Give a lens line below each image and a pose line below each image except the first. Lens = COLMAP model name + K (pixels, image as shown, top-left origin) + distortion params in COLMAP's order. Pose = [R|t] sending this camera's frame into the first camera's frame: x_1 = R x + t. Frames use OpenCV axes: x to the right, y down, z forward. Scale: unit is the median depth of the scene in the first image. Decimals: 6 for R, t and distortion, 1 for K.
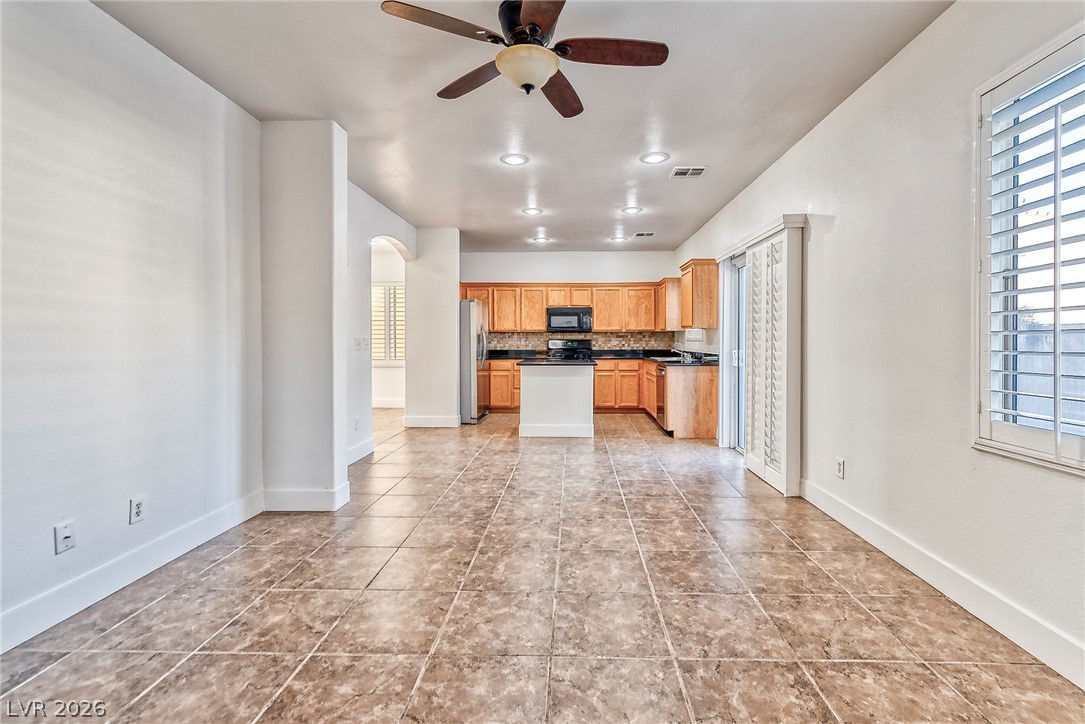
lens RADIAL K [[481.9, 0, 566.2], [0, 481.9, 343.9], [0, 0, 1]] dist [0.002529, 0.000232]
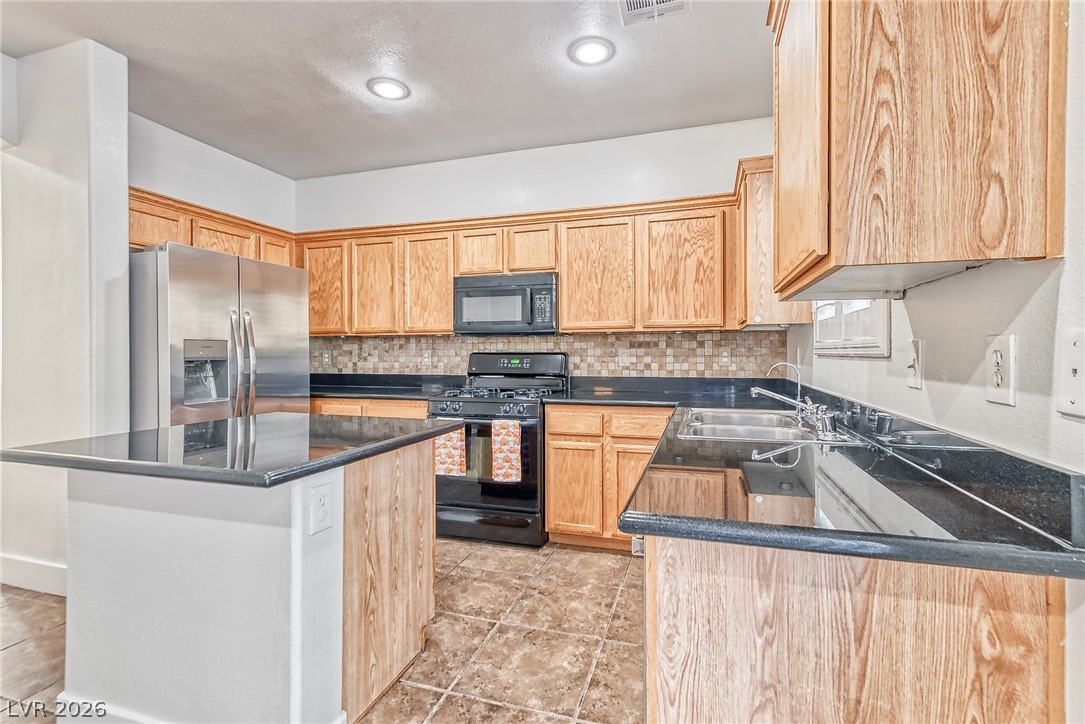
lens RADIAL K [[481.1, 0, 560.1], [0, 481.1, 354.9], [0, 0, 1]] dist [0.002647, 0.000218]
pose [[0.962218, -0.000529, -0.272279, 0.180193], [-0.000939, 0.999986, -0.005264, -0.005087], [0.272278, 0.005321, 0.962204, 0.675059]]
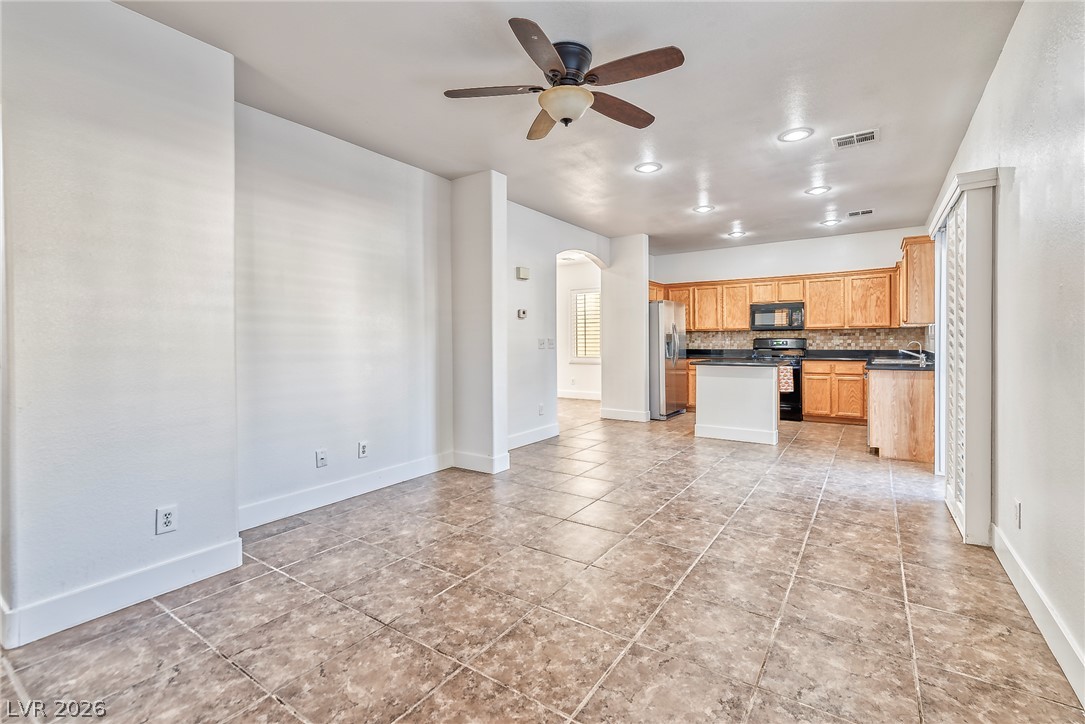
lens RADIAL K [[483.0, 0, 560.4], [0, 483.0, 344.3], [0, 0, 1]] dist [0.002860, 0.000722]
pose [[0.845111, -0.000329, -0.534591, 0.164302], [0.001794, 0.999996, 0.002220, -0.000362], [0.534588, -0.002835, 0.845108, 0.005474]]
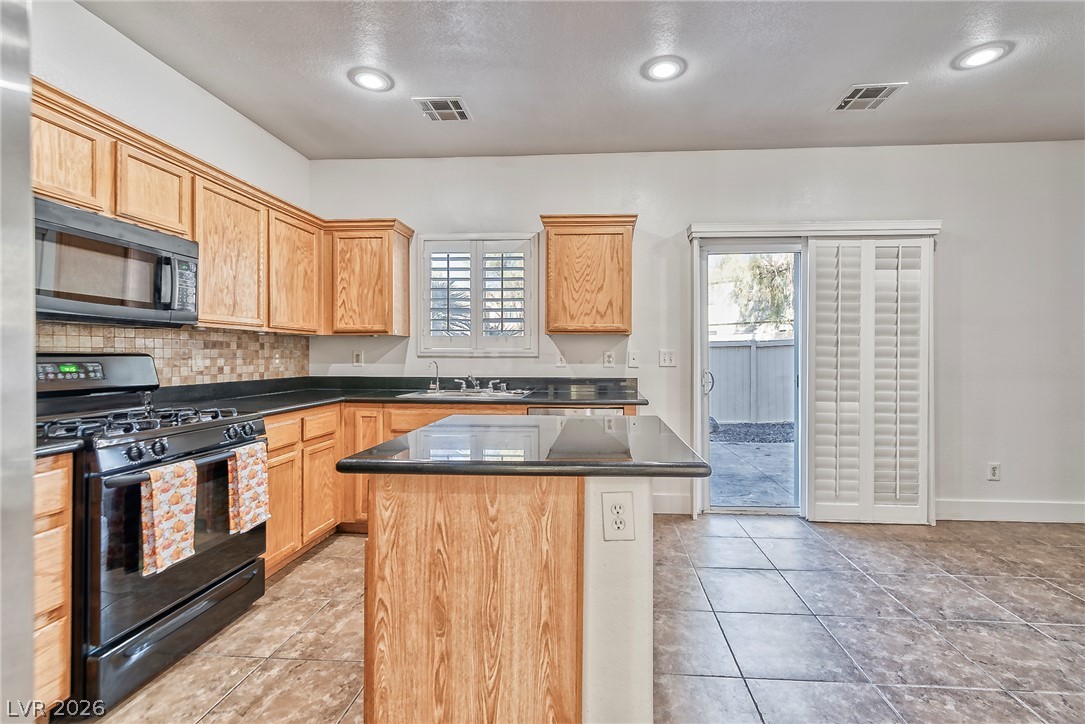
lens RADIAL K [[473.8, 0, 573.8], [0, 473.8, 356.0], [0, 0, 1]] dist [0.002249, 0.000360]
pose [[0.043948, 0.000466, 0.999034, -0.242933], [0.007842, 0.999969, -0.000811, -0.005647], [-0.999003, 0.007870, 0.043943, 0.832809]]
